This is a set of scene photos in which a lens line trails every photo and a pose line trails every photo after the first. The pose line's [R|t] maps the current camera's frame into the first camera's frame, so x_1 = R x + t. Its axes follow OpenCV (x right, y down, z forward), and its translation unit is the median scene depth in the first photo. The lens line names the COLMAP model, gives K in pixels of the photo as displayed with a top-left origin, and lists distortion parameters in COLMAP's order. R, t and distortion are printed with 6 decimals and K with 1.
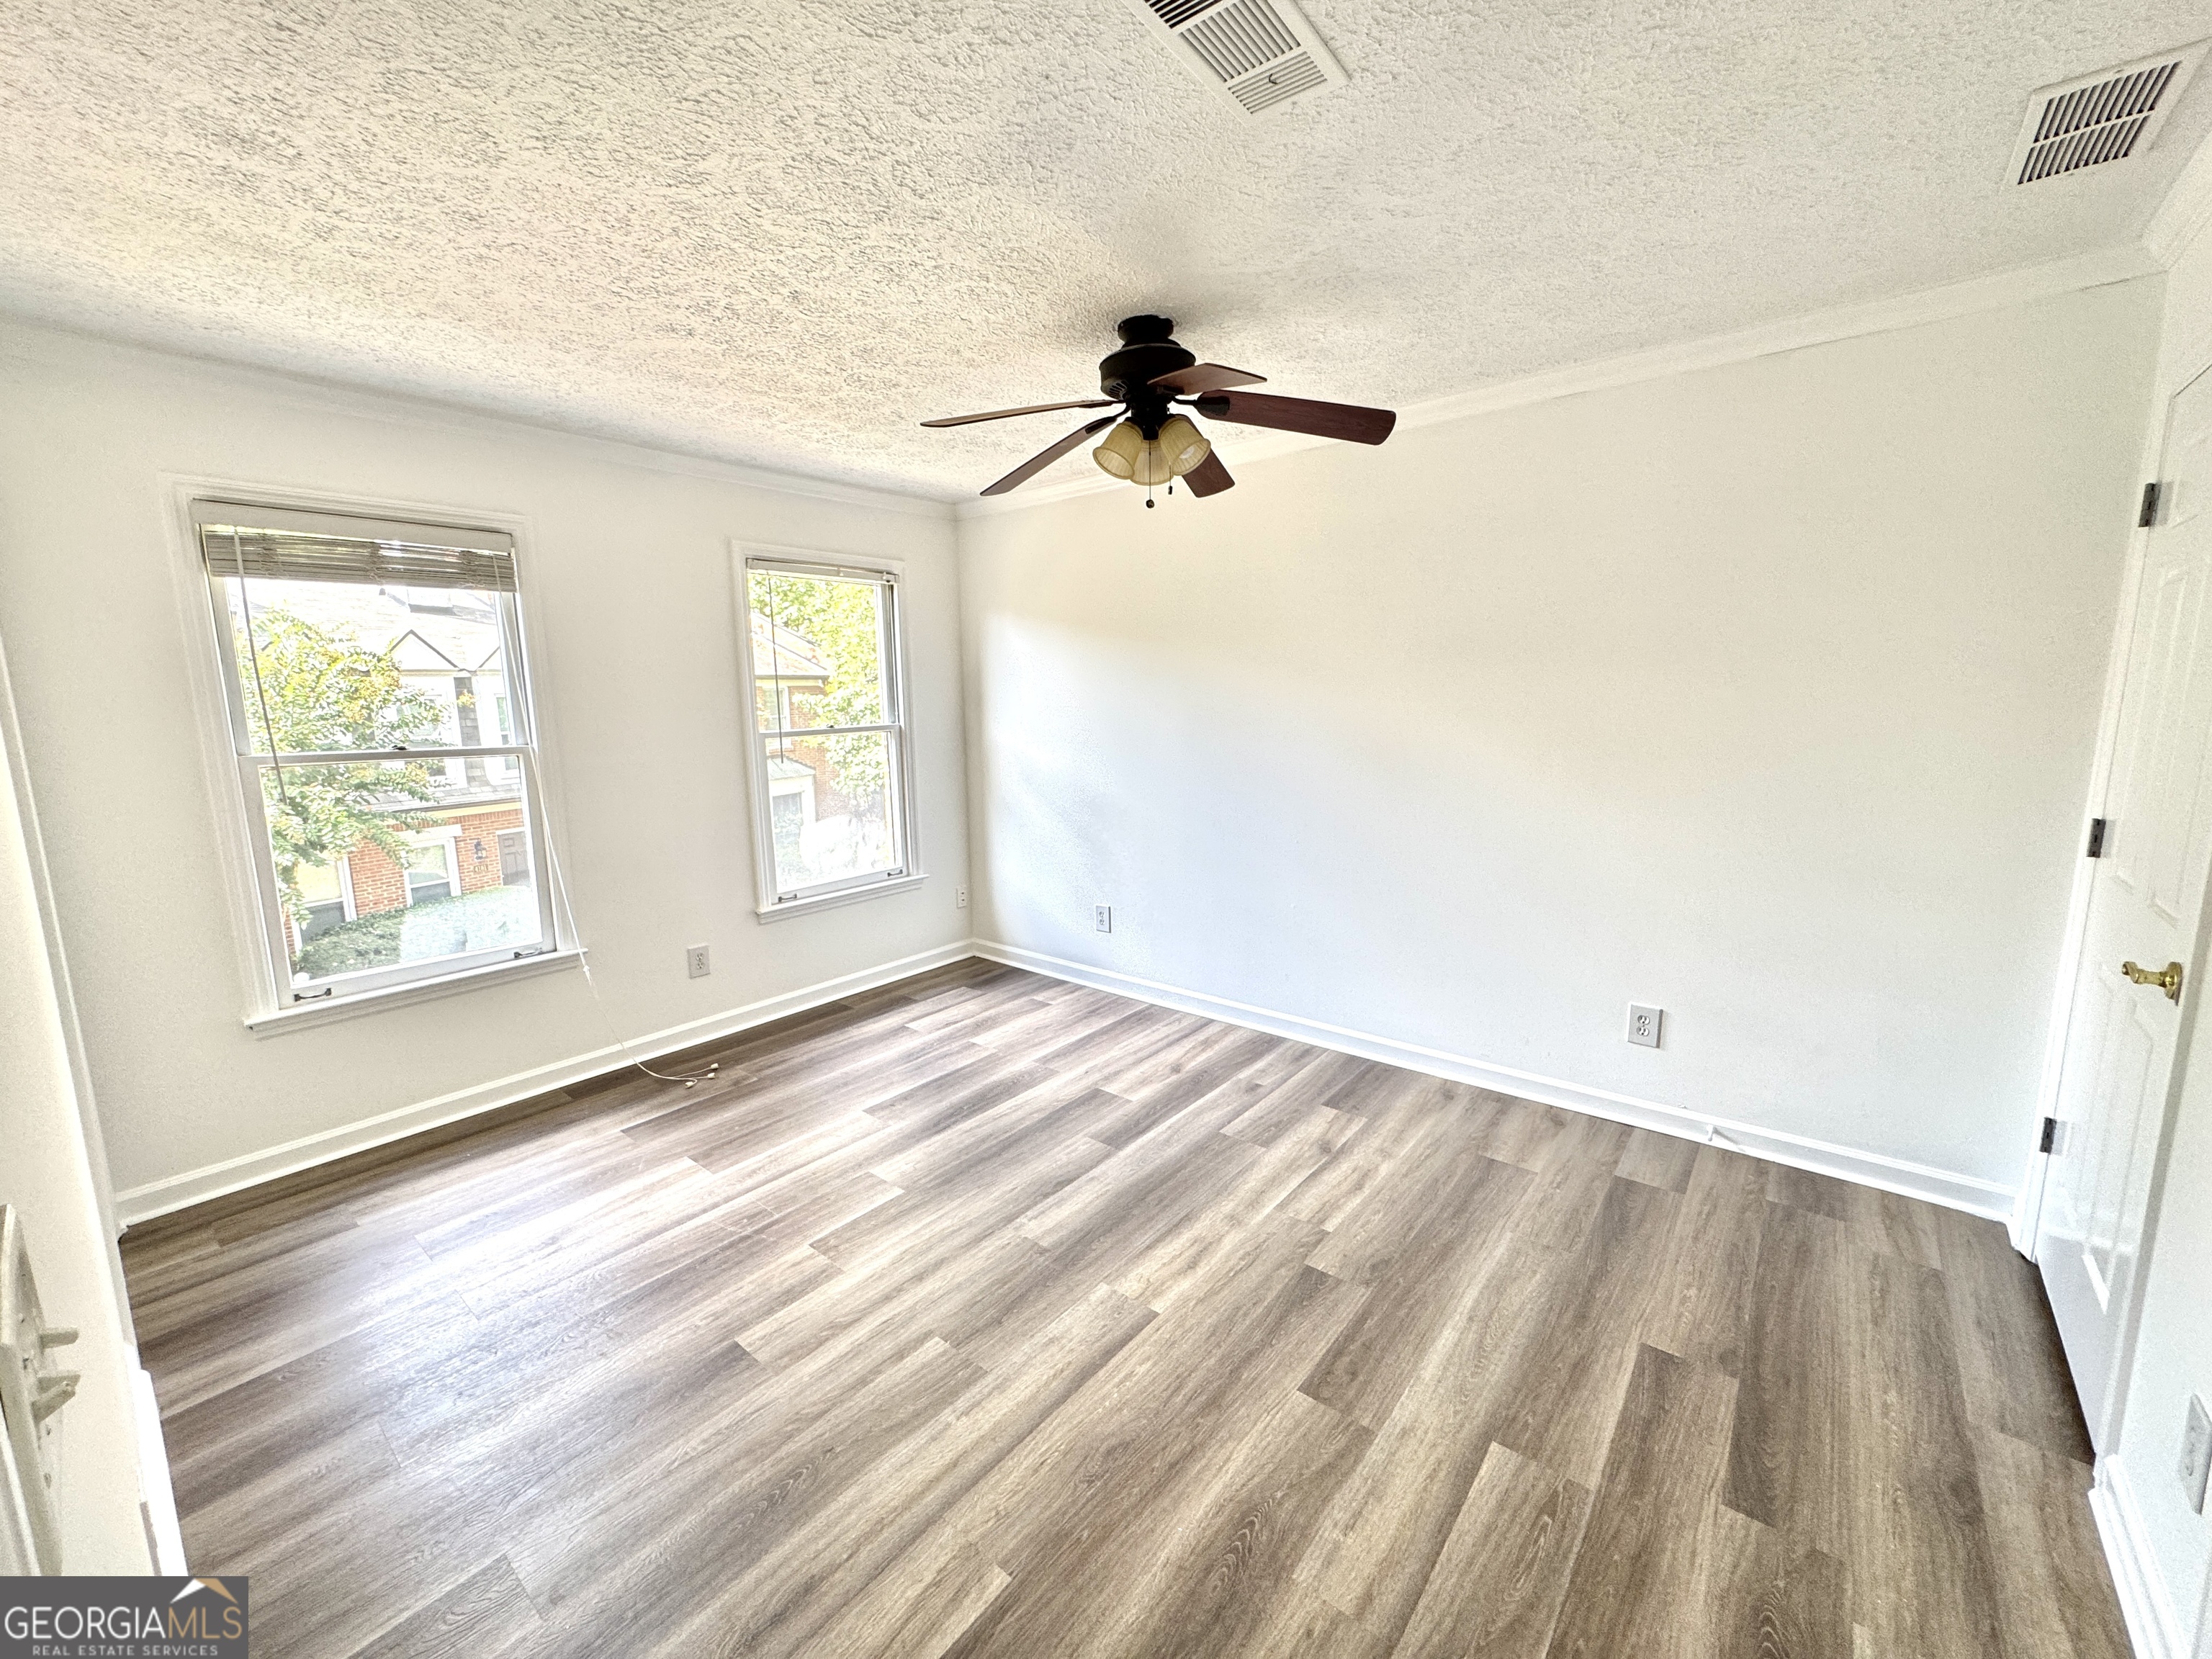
lens RADIAL K [[881.1, 0, 1105.4], [0, 881.1, 828.8], [0, 0, 1]] dist [-0.004022, 0.000776]
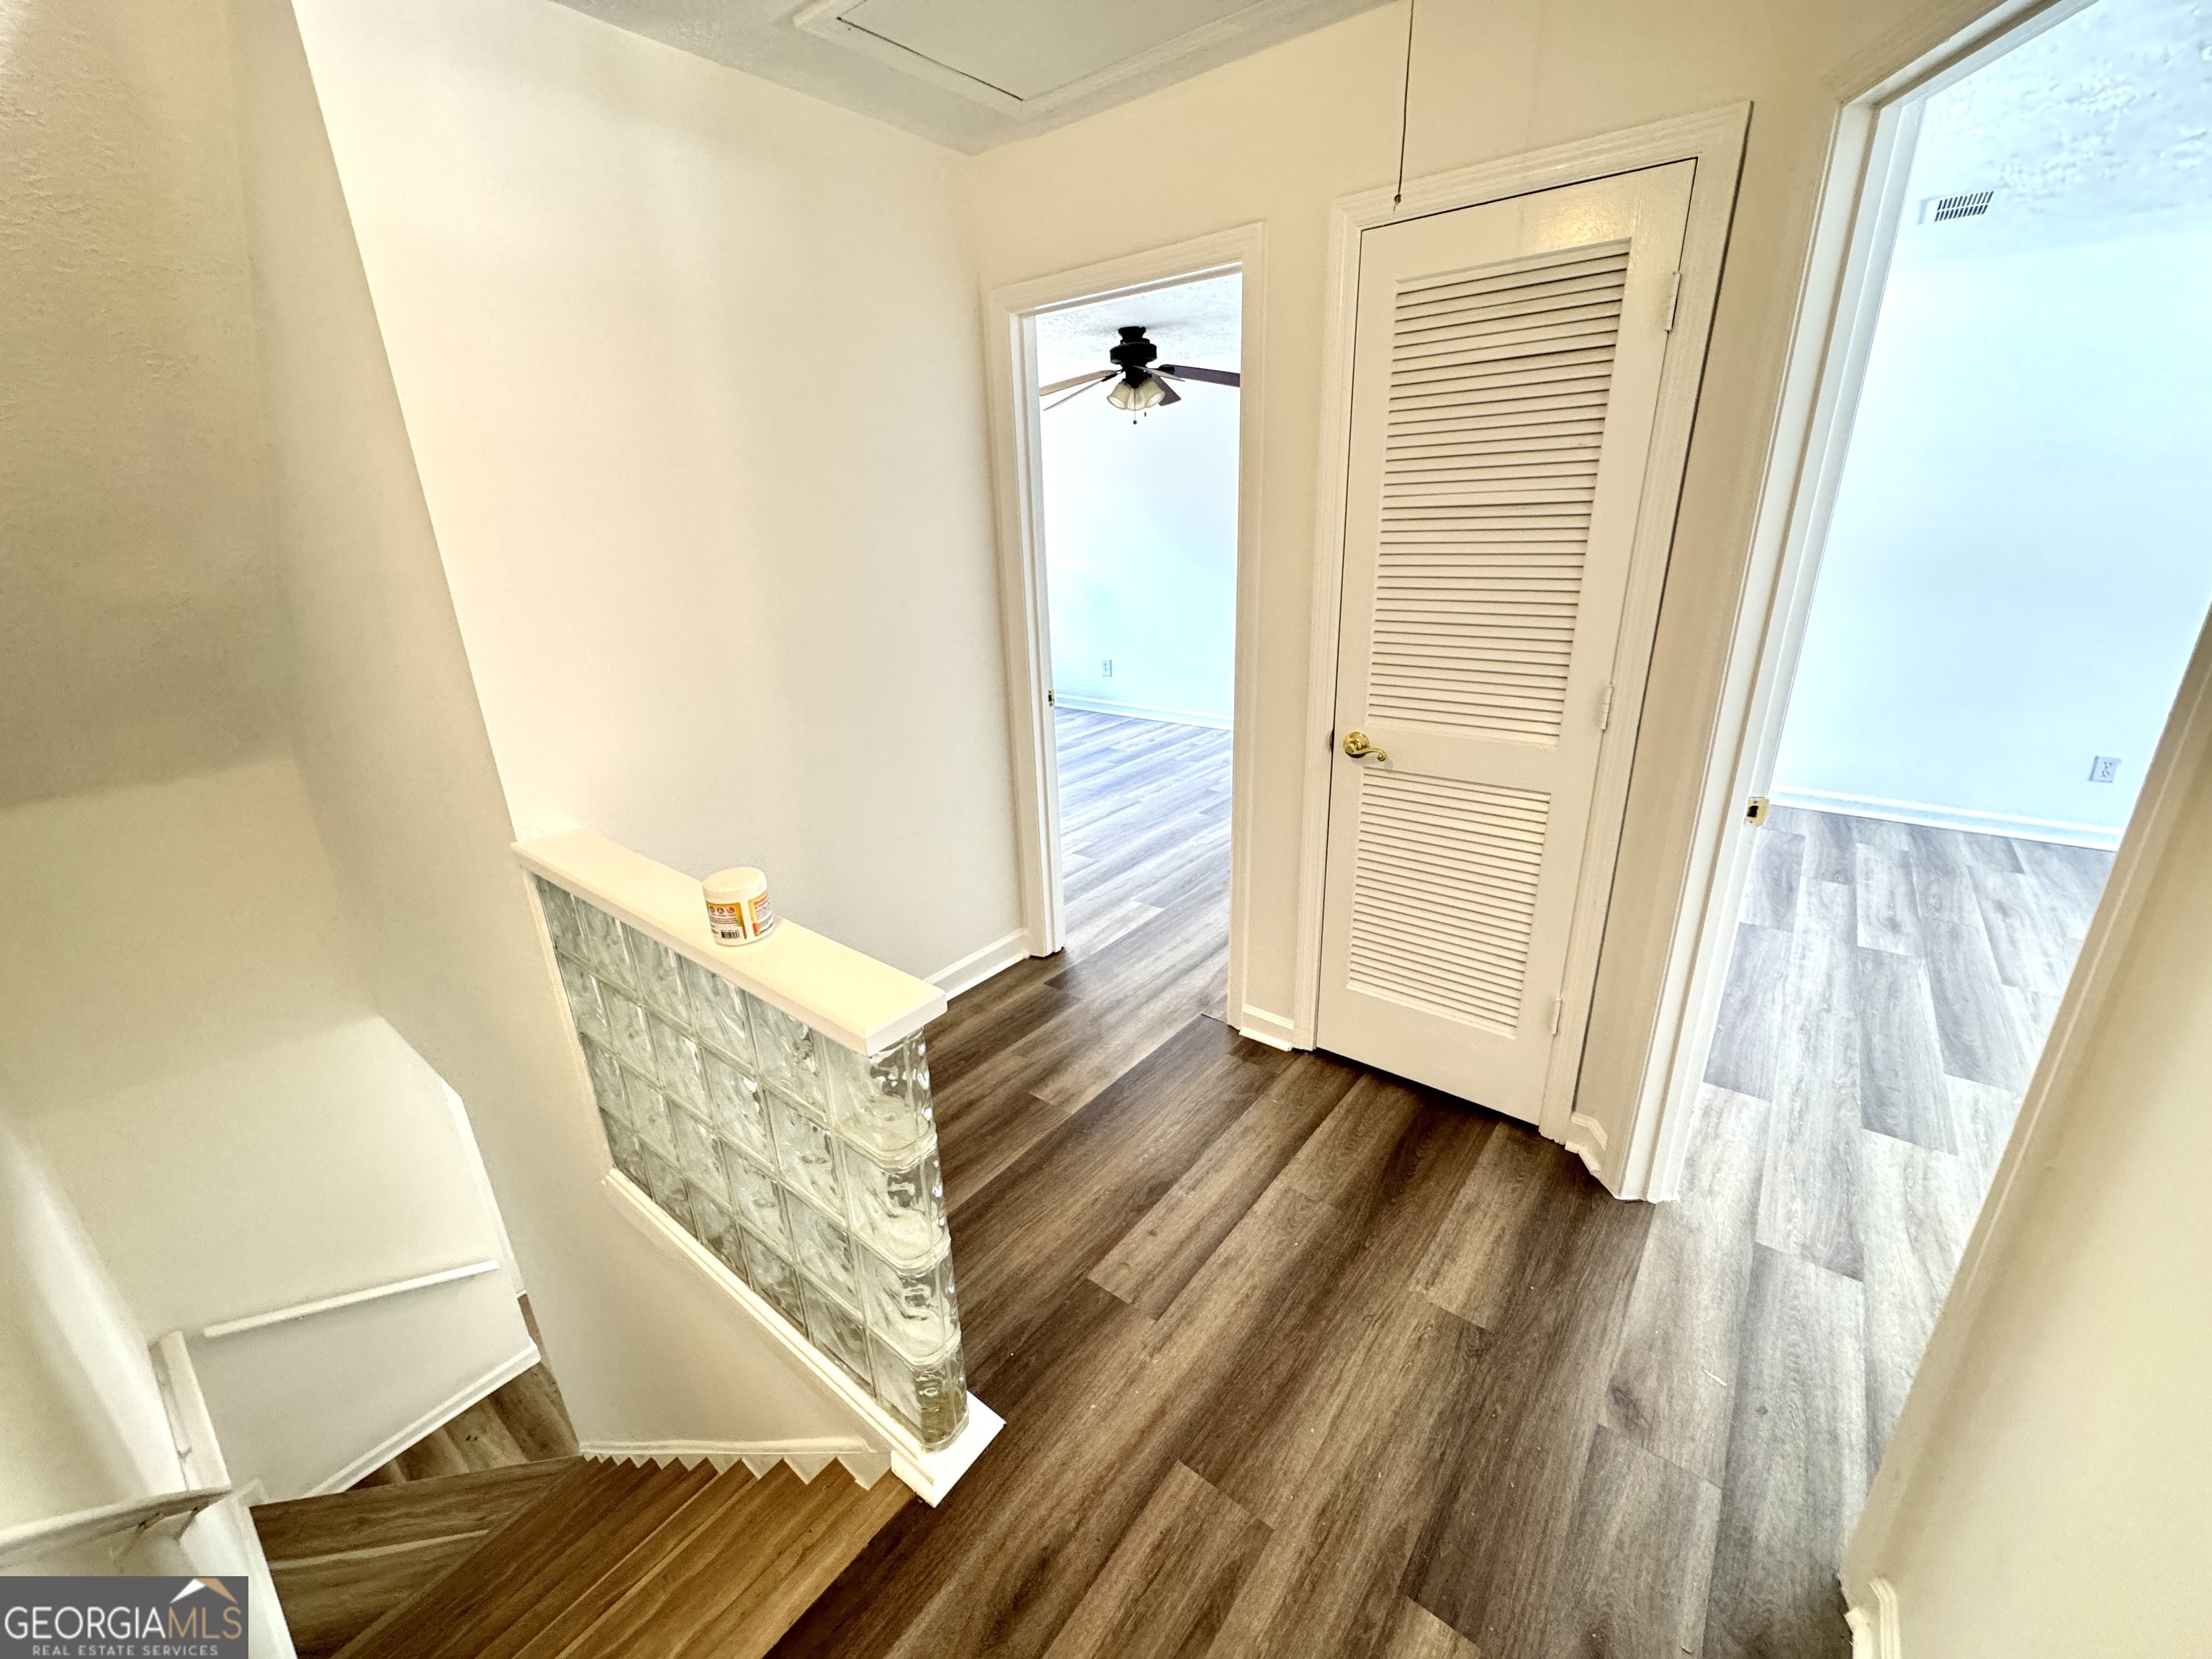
lens RADIAL K [[881.1, 0, 1105.4], [0, 881.1, 828.8], [0, 0, 1]] dist [-0.004022, 0.000776]
pose [[0.999623, -0.020171, 0.018601, -0.071184], [0.016166, 0.980719, 0.194753, 0.143461], [-0.022171, -0.194379, 0.980676, -1.128701]]
